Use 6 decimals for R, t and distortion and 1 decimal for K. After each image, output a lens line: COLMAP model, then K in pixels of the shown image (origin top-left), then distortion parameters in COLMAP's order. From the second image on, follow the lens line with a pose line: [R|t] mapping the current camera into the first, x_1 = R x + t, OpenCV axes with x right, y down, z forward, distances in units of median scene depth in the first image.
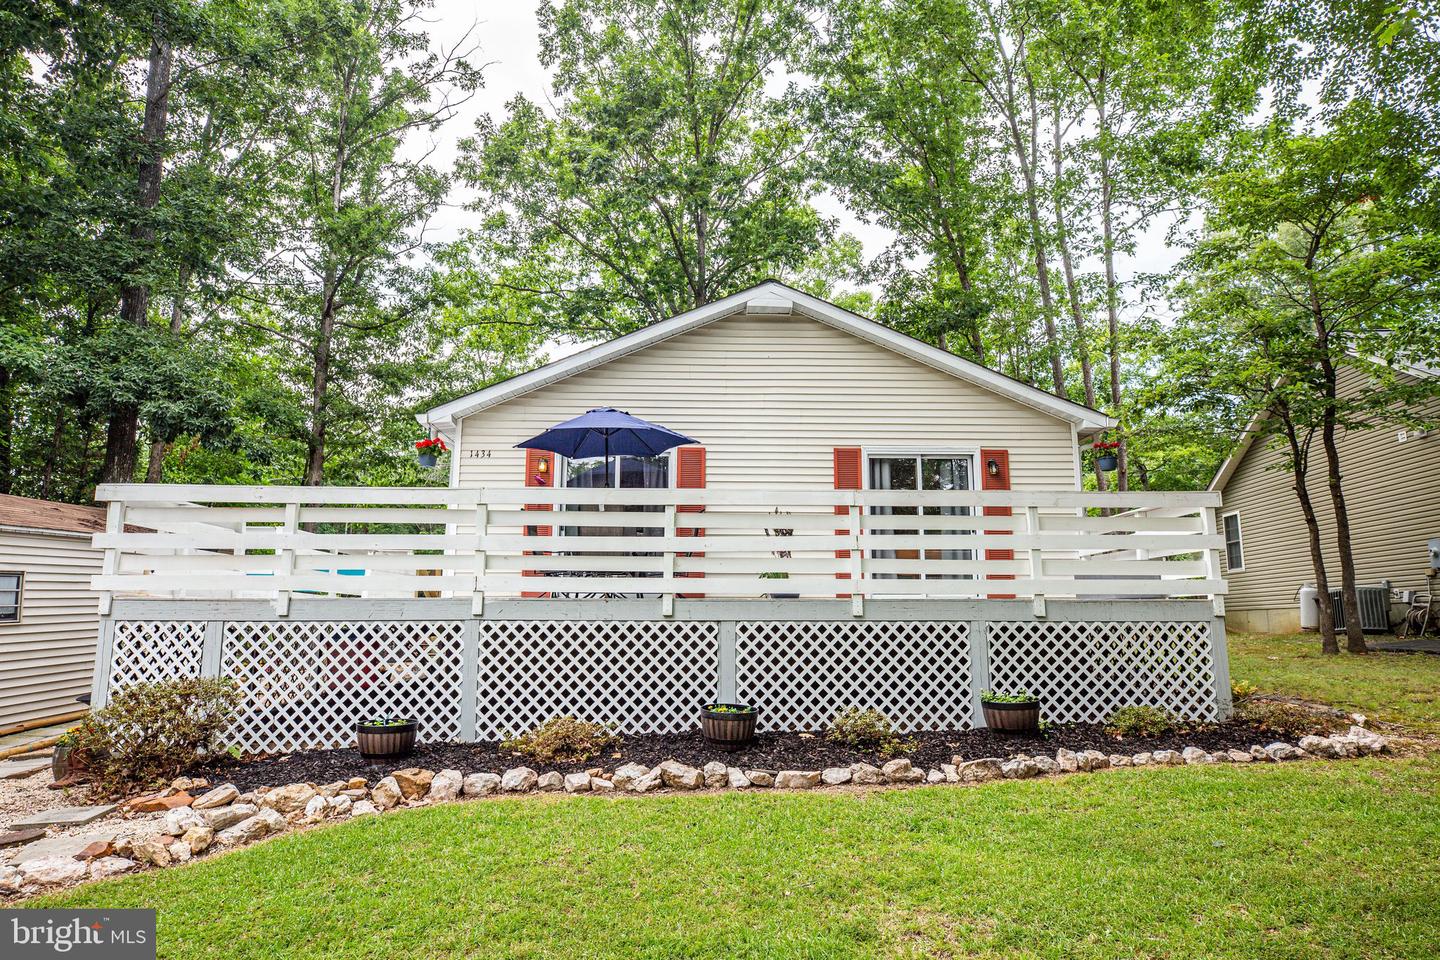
lens RADIAL K [[897.1, 0, 722.7], [0, 897.1, 464.5], [0, 0, 1]] dist [-0.008613, 0.019566]
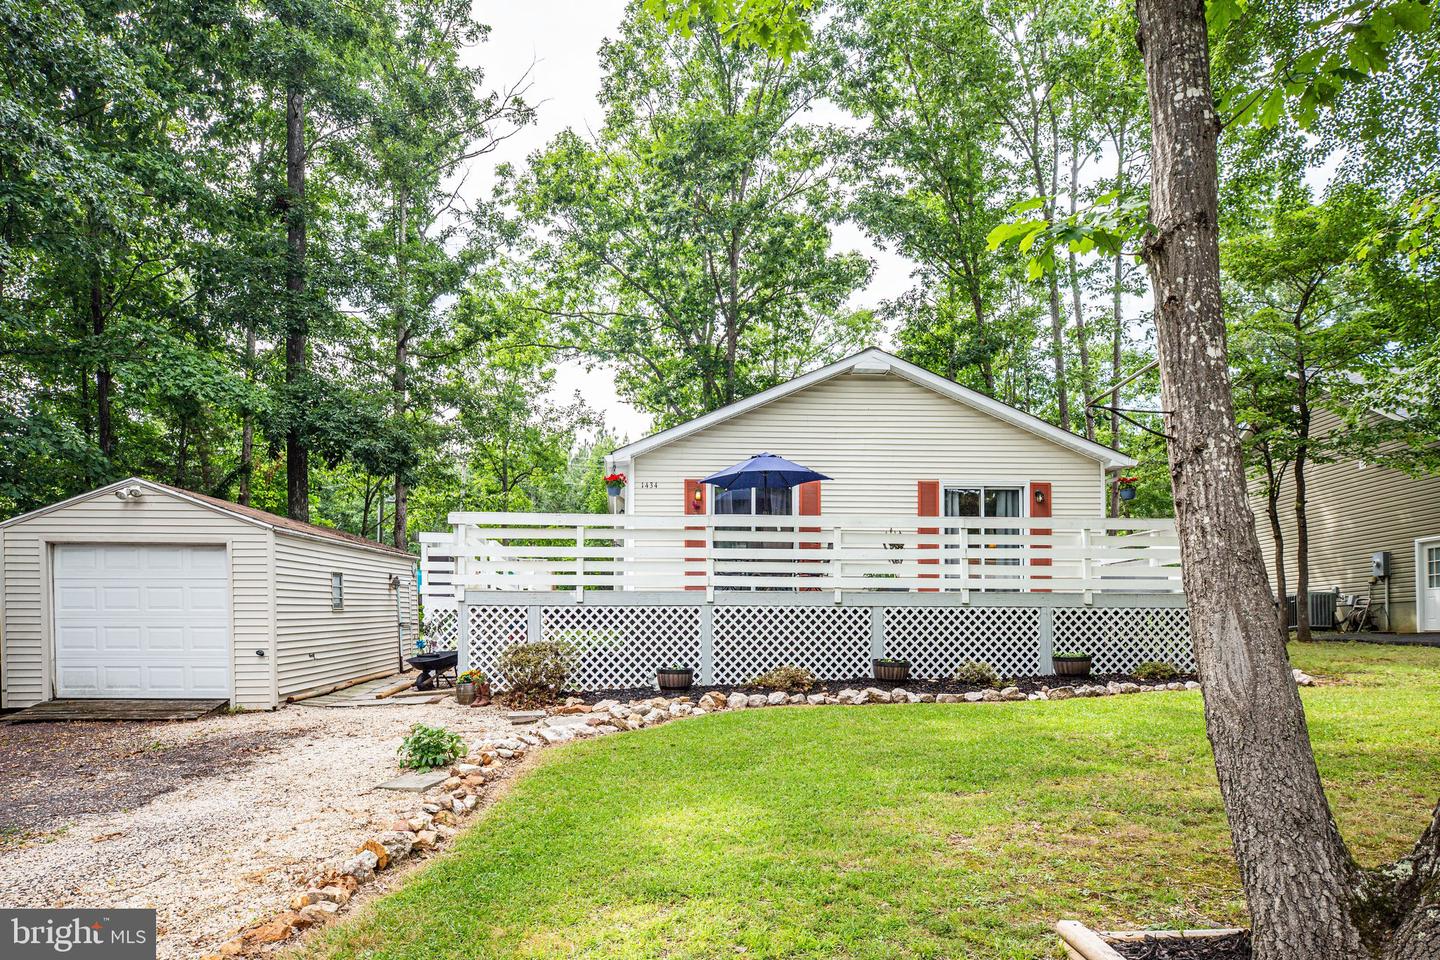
lens RADIAL K [[940.3, 0, 671.2], [0, 940.3, 609.6], [0, 0, 1]] dist [-0.003698, 0.016582]
pose [[0.999953, 0.001663, 0.009523, -0.342936], [-0.003013, 0.989643, 0.143520, -0.040497], [-0.009185, -0.143542, 0.989602, -0.517426]]
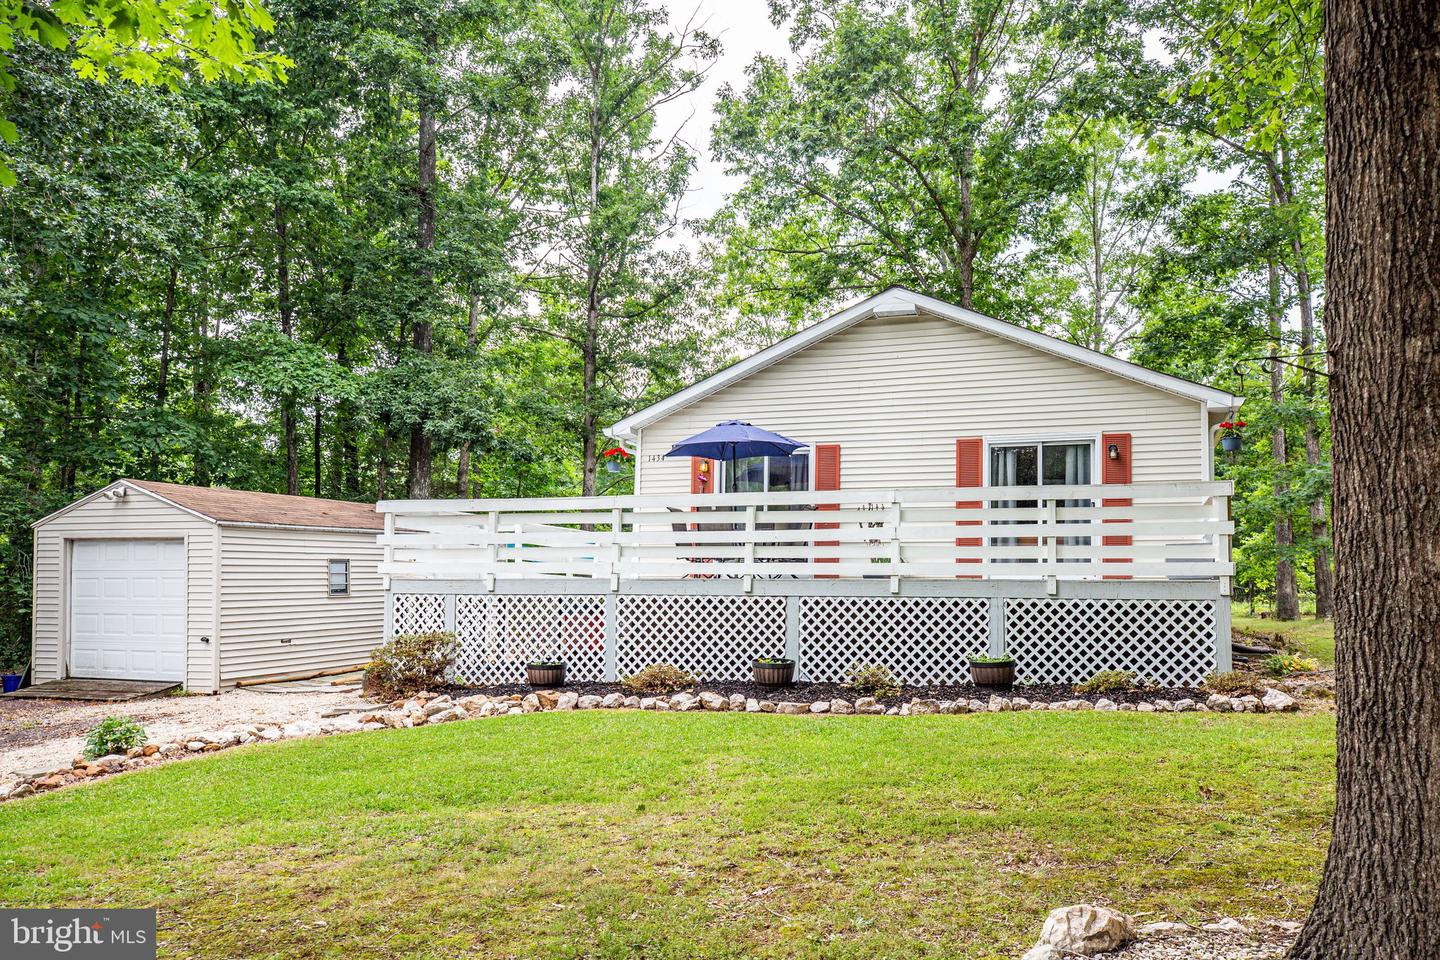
lens RADIAL K [[1113.7, 0, 742.1], [0, 1113.7, 509.2], [0, 0, 1]] dist [0.028582, 0.000267]
pose [[0.935158, -0.021669, -0.353567, 0.491958], [0.052969, 0.995459, 0.079091, -0.076036], [0.350247, -0.092691, 0.932060, -0.478591]]
